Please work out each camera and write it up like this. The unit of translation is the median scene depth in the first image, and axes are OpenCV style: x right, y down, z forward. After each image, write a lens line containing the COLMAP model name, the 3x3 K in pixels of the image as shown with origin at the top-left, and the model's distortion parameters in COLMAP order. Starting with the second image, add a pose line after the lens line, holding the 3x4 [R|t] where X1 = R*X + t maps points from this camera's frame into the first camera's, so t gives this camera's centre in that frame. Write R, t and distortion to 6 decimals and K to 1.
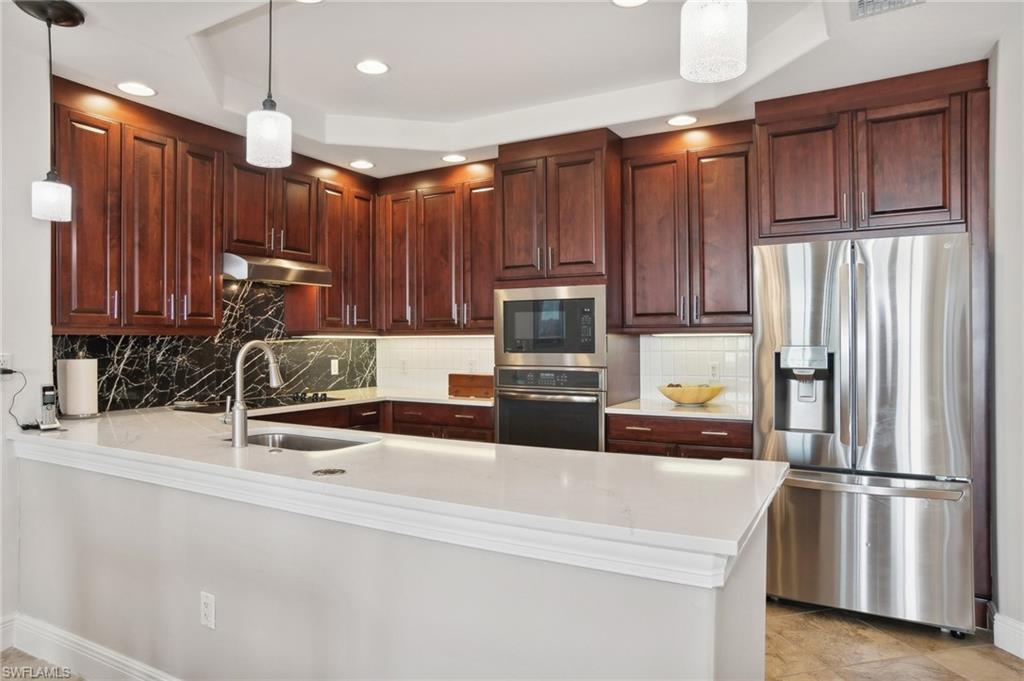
lens RADIAL K [[645.8, 0, 500.8], [0, 645.8, 369.2], [0, 0, 1]] dist [-0.066022, 0.019270]
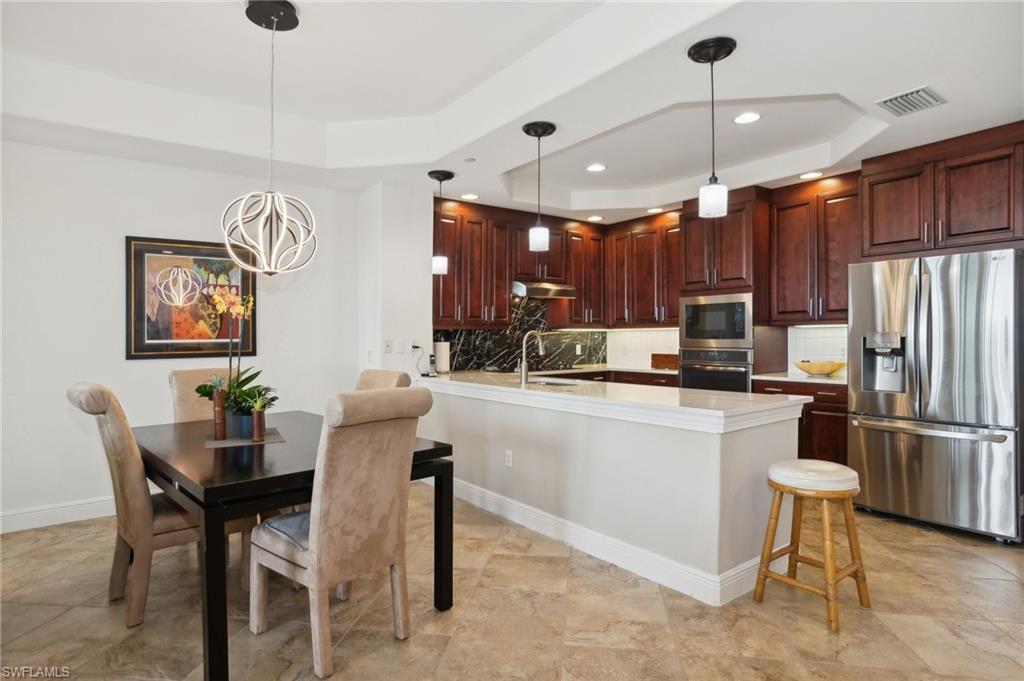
lens RADIAL K [[562.9, 0, 501.5], [0, 562.9, 337.4], [0, 0, 1]] dist [-0.044071, 0.028414]
pose [[0.917060, -0.003975, -0.398729, 0.145647], [-0.011349, 0.999285, -0.036064, 0.024632], [0.398587, 0.037598, 0.916360, -0.409041]]
